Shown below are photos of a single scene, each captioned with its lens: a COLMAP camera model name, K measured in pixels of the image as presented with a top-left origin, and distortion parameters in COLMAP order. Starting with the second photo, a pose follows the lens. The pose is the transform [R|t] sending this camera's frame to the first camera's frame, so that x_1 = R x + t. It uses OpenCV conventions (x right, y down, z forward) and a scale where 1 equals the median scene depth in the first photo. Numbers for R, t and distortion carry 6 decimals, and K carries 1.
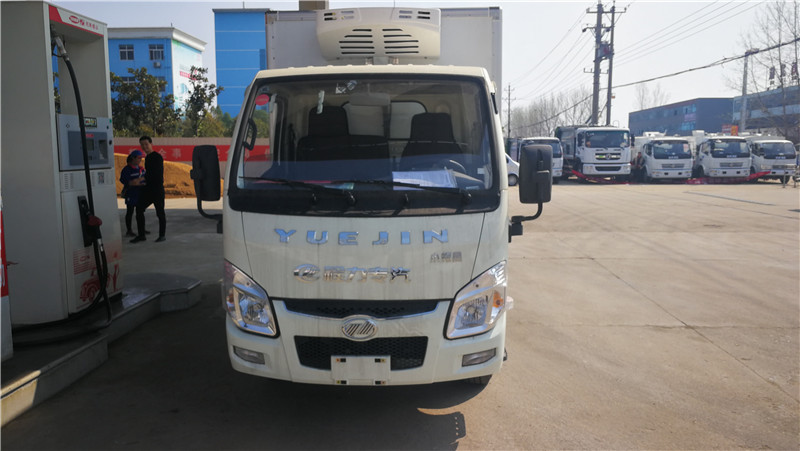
lens RADIAL K [[668.0, 0, 400.0], [0, 668.0, 225.5], [0, 0, 1]] dist [0.006561, -0.001696]
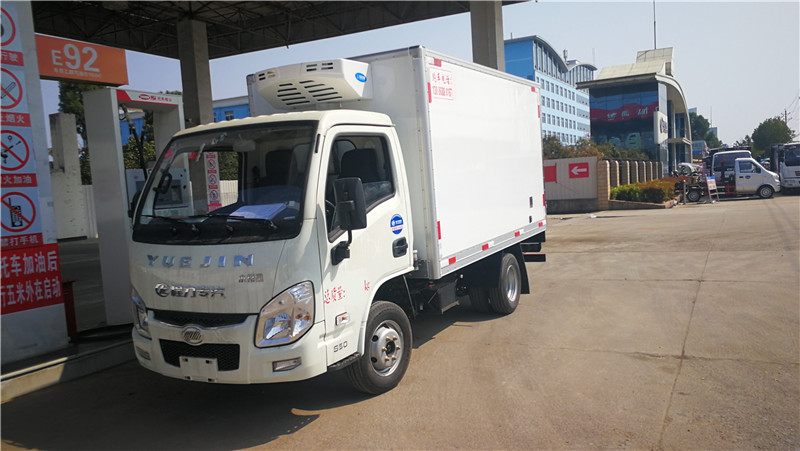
lens RADIAL K [[654.2, 0, 401.6], [0, 654.2, 230.7], [0, 0, 1]] dist [0.015734, 0.002173]
pose [[0.908665, -0.023014, -0.416890, 0.774892], [0.013663, 0.999584, -0.025402, -0.003251], [0.417302, 0.017386, 0.908602, 0.049055]]
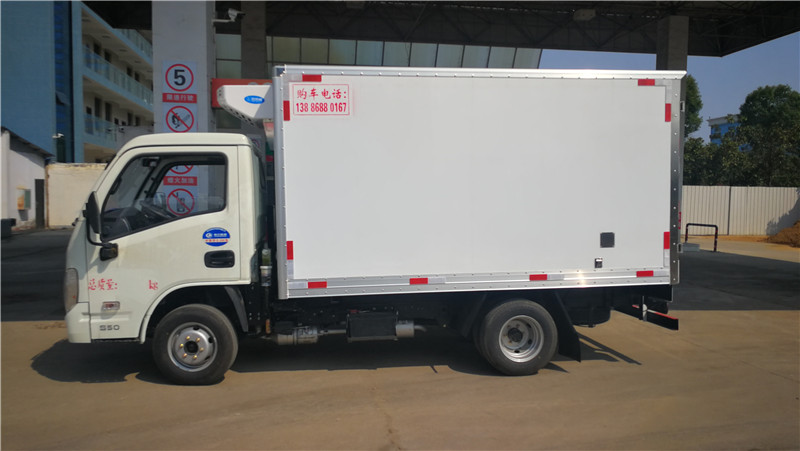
lens RADIAL K [[654.2, 0, 401.6], [0, 654.2, 230.7], [0, 0, 1]] dist [0.015734, 0.002173]
pose [[0.183228, 0.051784, -0.981706, 1.729937], [-0.116260, 0.992745, 0.030667, -0.162019], [0.976172, 0.108514, 0.187919, 1.432620]]
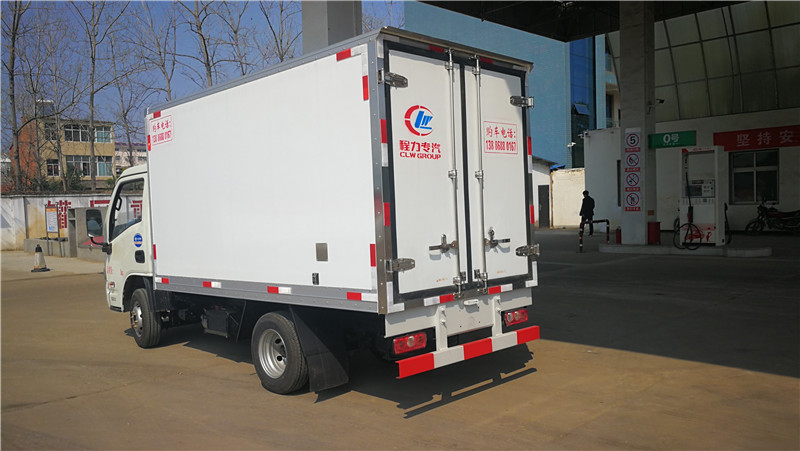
lens RADIAL K [[636.6, 0, 367.8], [0, 636.6, 228.9], [0, 0, 1]] dist [0.066660, -0.000655]
pose [[-0.698931, 0.050545, -0.713400, 1.114650], [-0.045713, 0.992302, 0.115092, -0.350722], [0.713726, 0.113053, -0.691241, 3.193165]]
